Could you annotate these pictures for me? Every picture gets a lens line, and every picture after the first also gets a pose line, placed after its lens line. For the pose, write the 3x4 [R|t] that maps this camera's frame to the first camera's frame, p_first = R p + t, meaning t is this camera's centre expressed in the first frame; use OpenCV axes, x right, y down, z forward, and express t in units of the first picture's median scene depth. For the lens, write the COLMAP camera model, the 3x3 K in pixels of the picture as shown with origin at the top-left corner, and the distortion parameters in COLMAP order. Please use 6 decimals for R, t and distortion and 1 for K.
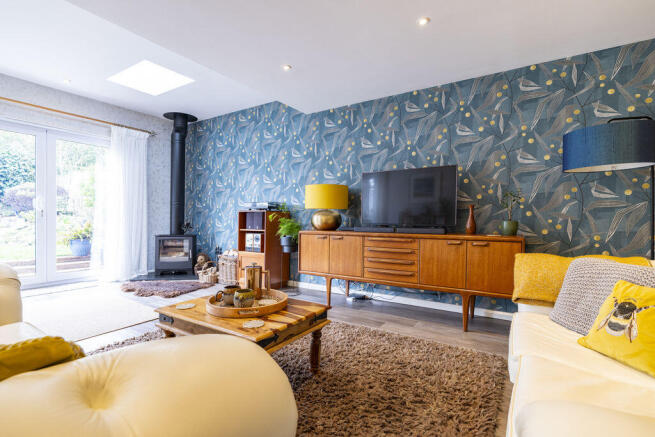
lens RADIAL K [[305.9, 0, 326.5], [0, 305.9, 223.5], [0, 0, 1]] dist [-0.000058, 0.000085]
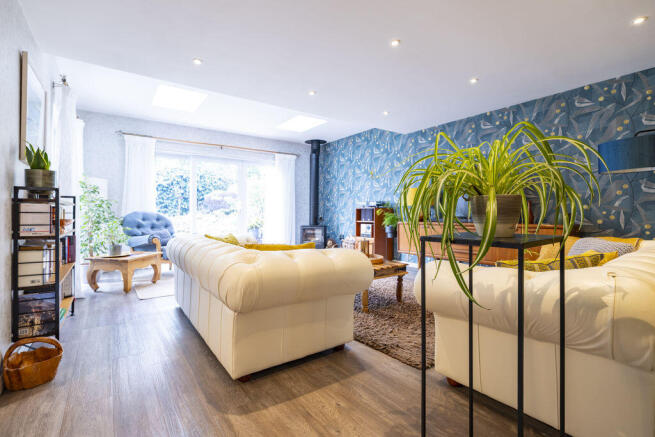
lens RADIAL K [[298.2, 0, 331.6], [0, 298.2, 212.0], [0, 0, 1]] dist [-0.021837, 0.000122]
pose [[0.935894, -0.012112, -0.352073, 0.089690], [0.004698, 0.999749, -0.021906, 0.006415], [0.352250, 0.018847, 0.935716, -0.319358]]
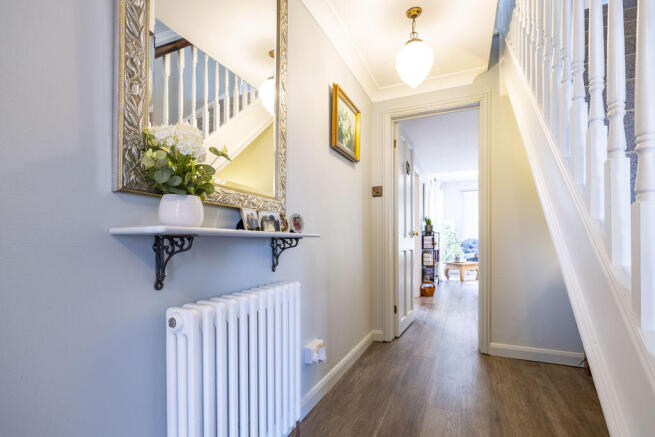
lens RADIAL K [[306.7, 0, 328.3], [0, 306.7, 228.6], [0, 0, 1]] dist [0.001962, 0.000661]
pose [[0.145130, -0.039114, -0.988639, 0.822415], [-0.015423, 0.999007, -0.041788, 0.008601], [0.989292, 0.021313, 0.144383, -0.713535]]
